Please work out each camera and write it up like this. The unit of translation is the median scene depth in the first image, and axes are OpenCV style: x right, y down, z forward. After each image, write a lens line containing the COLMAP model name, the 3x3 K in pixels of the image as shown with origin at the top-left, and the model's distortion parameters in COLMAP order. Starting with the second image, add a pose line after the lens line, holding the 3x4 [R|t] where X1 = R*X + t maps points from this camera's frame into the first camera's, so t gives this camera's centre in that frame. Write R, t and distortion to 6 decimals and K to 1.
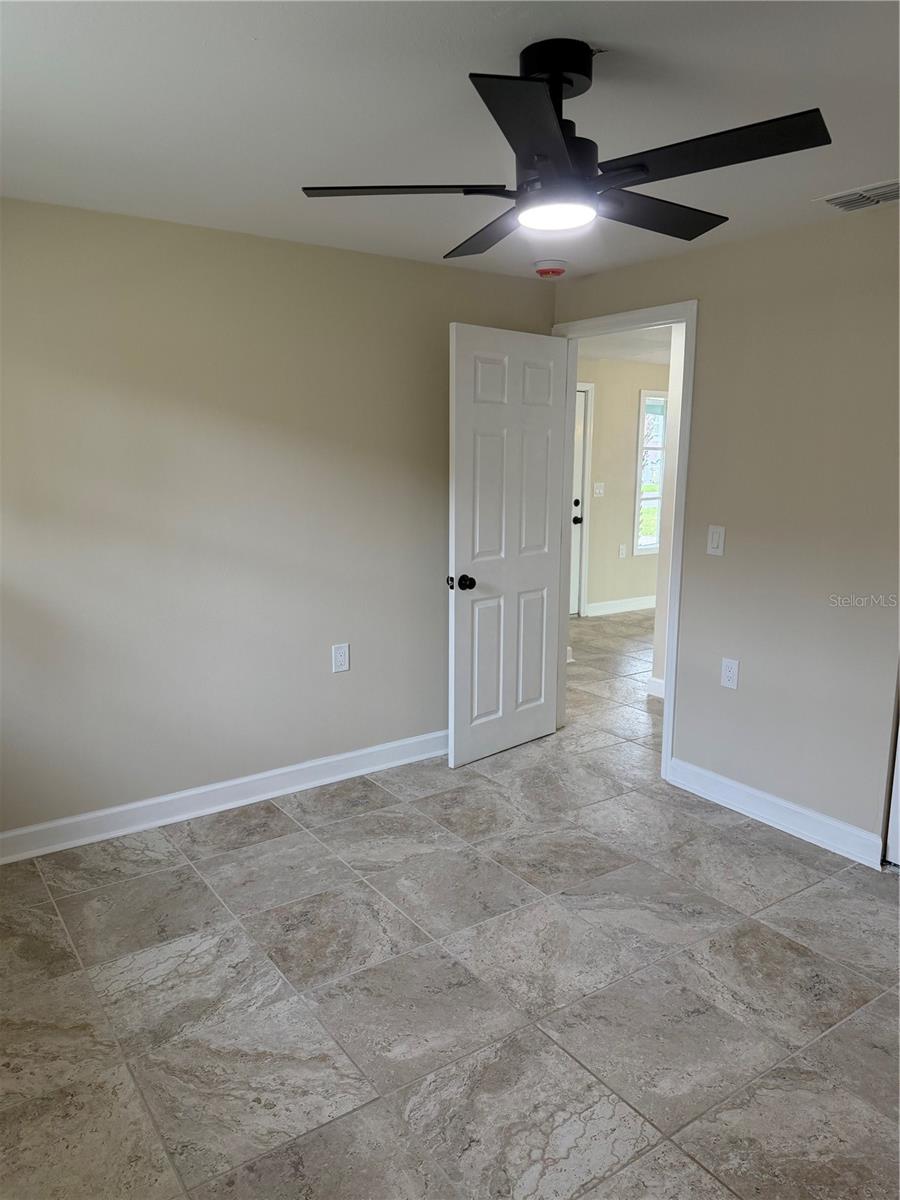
lens RADIAL K [[832.2, 0, 450.5], [0, 832.2, 619.7], [0, 0, 1]] dist [-0.001863, -0.005189]
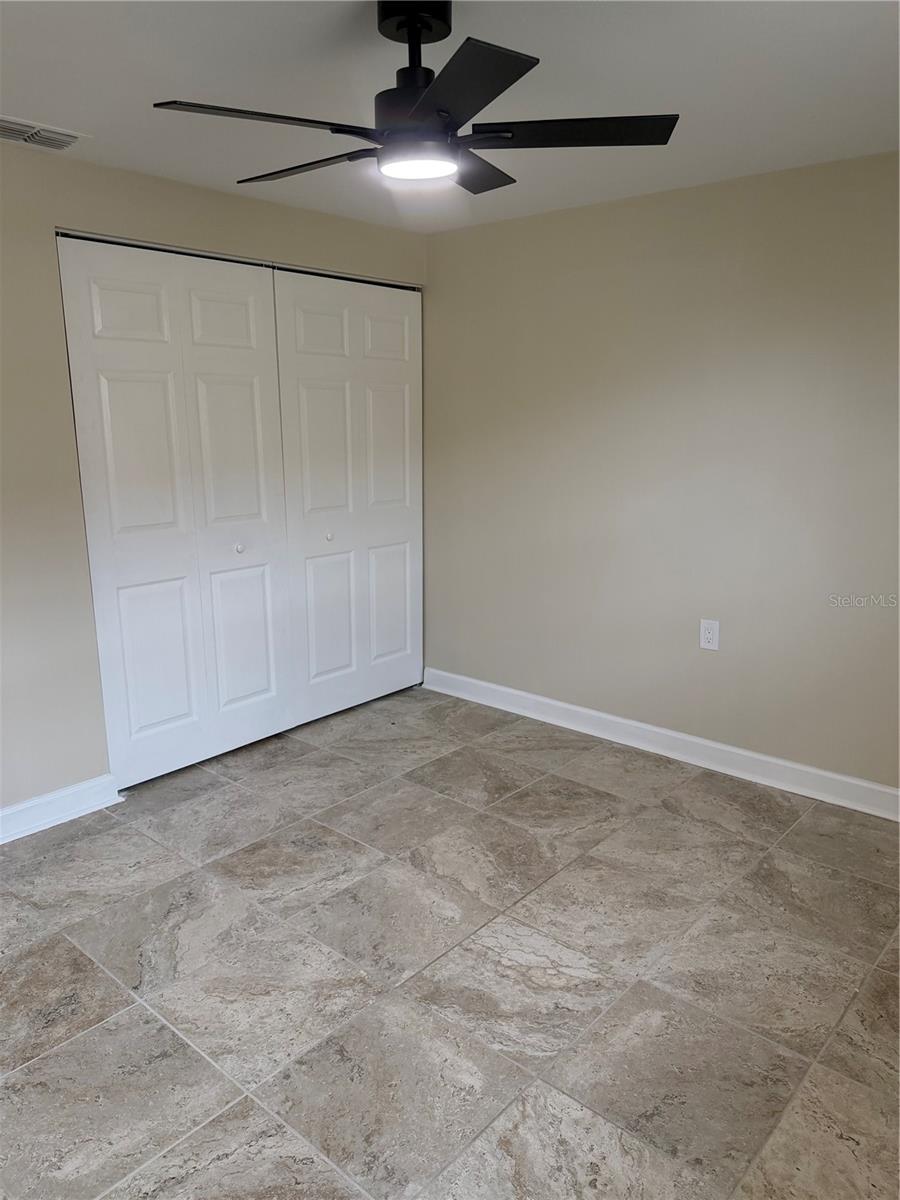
lens RADIAL K [[869.1, 0, 450.0], [0, 869.1, 600.0], [0, 0, 1]] dist [0.049785, -0.061817]
pose [[-0.235571, -0.221732, 0.946225, -0.772395], [0.197910, 0.942279, 0.270079, -0.209776], [-0.951492, 0.250890, -0.178091, 0.976359]]
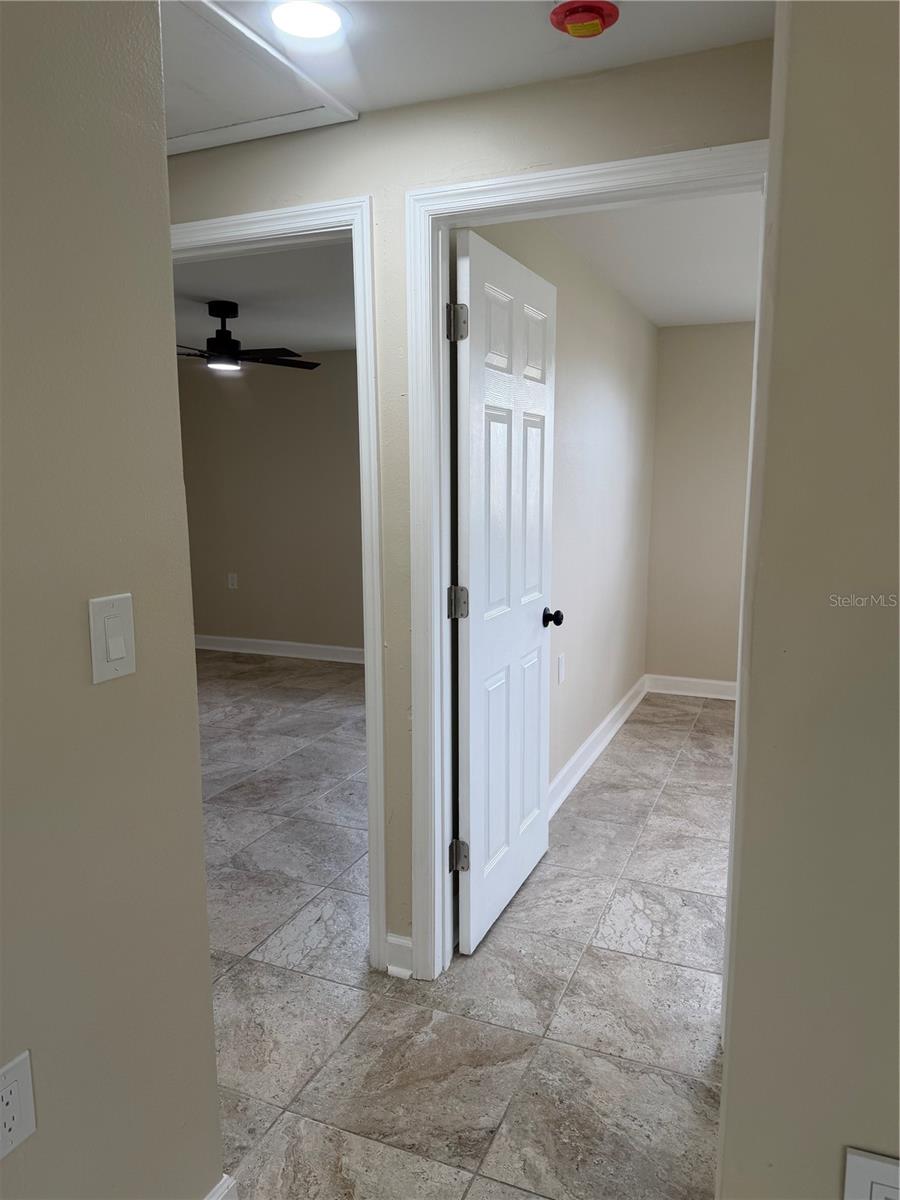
lens RADIAL K [[832.1, 0, 480.4], [0, 832.1, 597.5], [0, 0, 1]] dist [0.056016, -0.000660]
pose [[-0.832318, 0.077429, -0.548864, 0.724529], [-0.115067, 0.944489, 0.307734, -0.547557], [0.542223, 0.319289, -0.777206, 2.793052]]
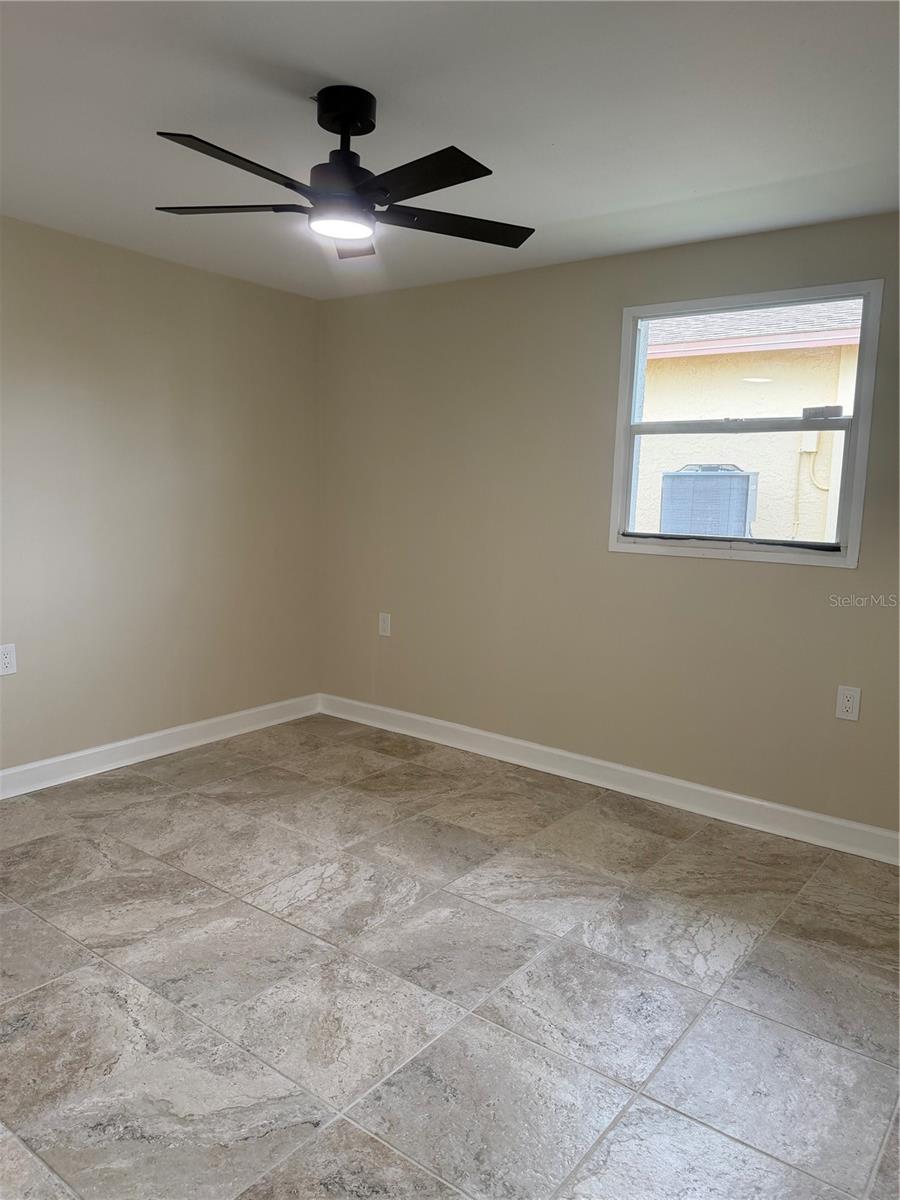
lens RADIAL K [[837.6, 0, 450.0], [0, 837.6, 600.0], [0, 0, 1]] dist [0.056420, -0.084261]
pose [[-0.952444, 0.008501, -0.304596, 0.284813], [-0.092878, 0.943945, 0.316767, -0.296214], [0.290214, 0.329993, -0.898265, 1.824449]]
